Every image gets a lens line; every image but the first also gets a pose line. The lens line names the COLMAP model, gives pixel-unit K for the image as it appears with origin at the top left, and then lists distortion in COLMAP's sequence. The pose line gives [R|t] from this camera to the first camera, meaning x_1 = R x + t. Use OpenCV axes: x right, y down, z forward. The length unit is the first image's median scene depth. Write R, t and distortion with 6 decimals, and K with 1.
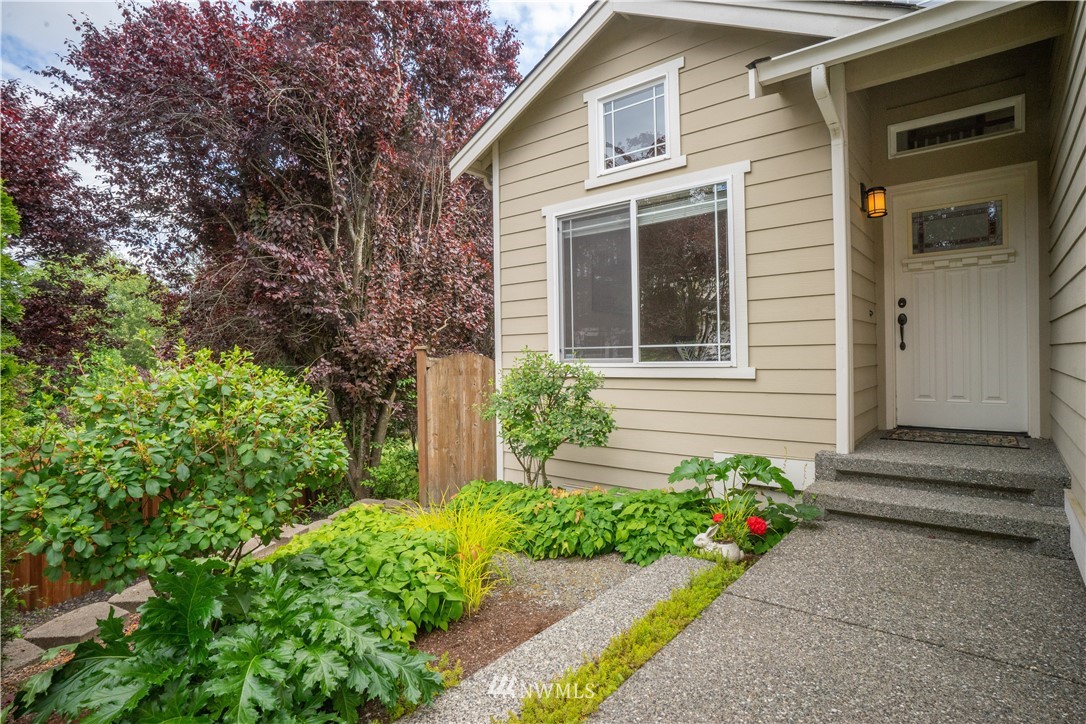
lens RADIAL K [[560.8, 0, 539.7], [0, 560.8, 361.1], [0, 0, 1]] dist [-0.001099, -0.000035]
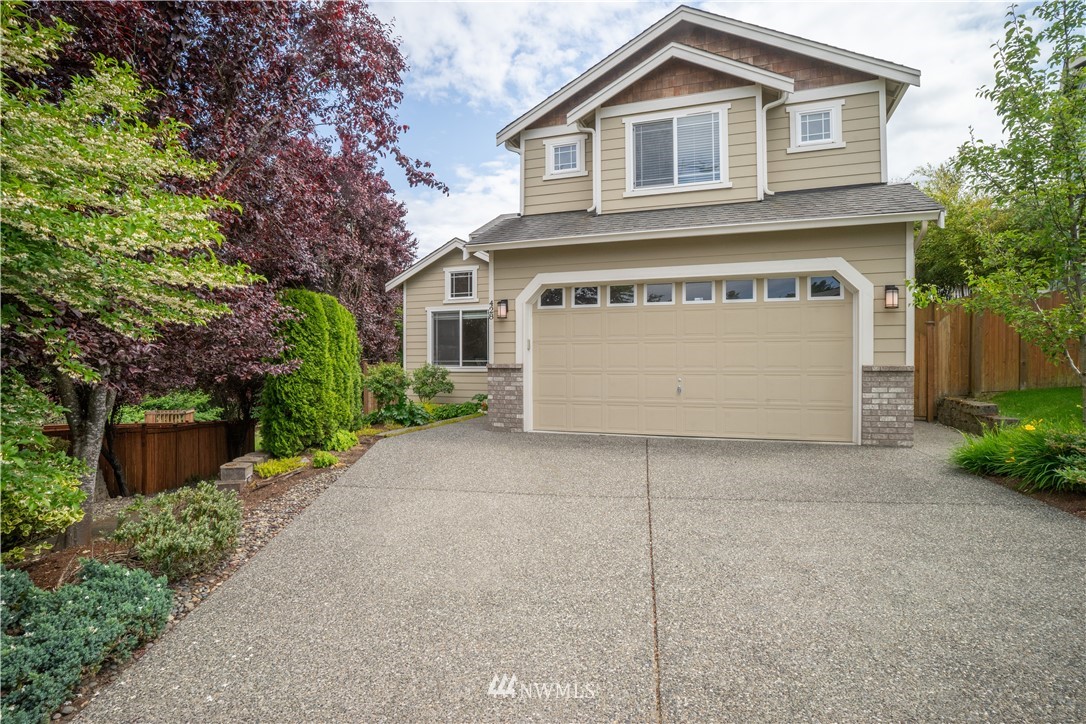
lens RADIAL K [[560.8, 0, 542.0], [0, 560.8, 363.9], [0, 0, 1]] dist [-0.001099, -0.000035]
pose [[0.938397, 0.016623, 0.345160, -0.429544], [-0.013279, 0.999839, -0.012050, 0.017173], [-0.345305, 0.006725, 0.938466, -1.836508]]
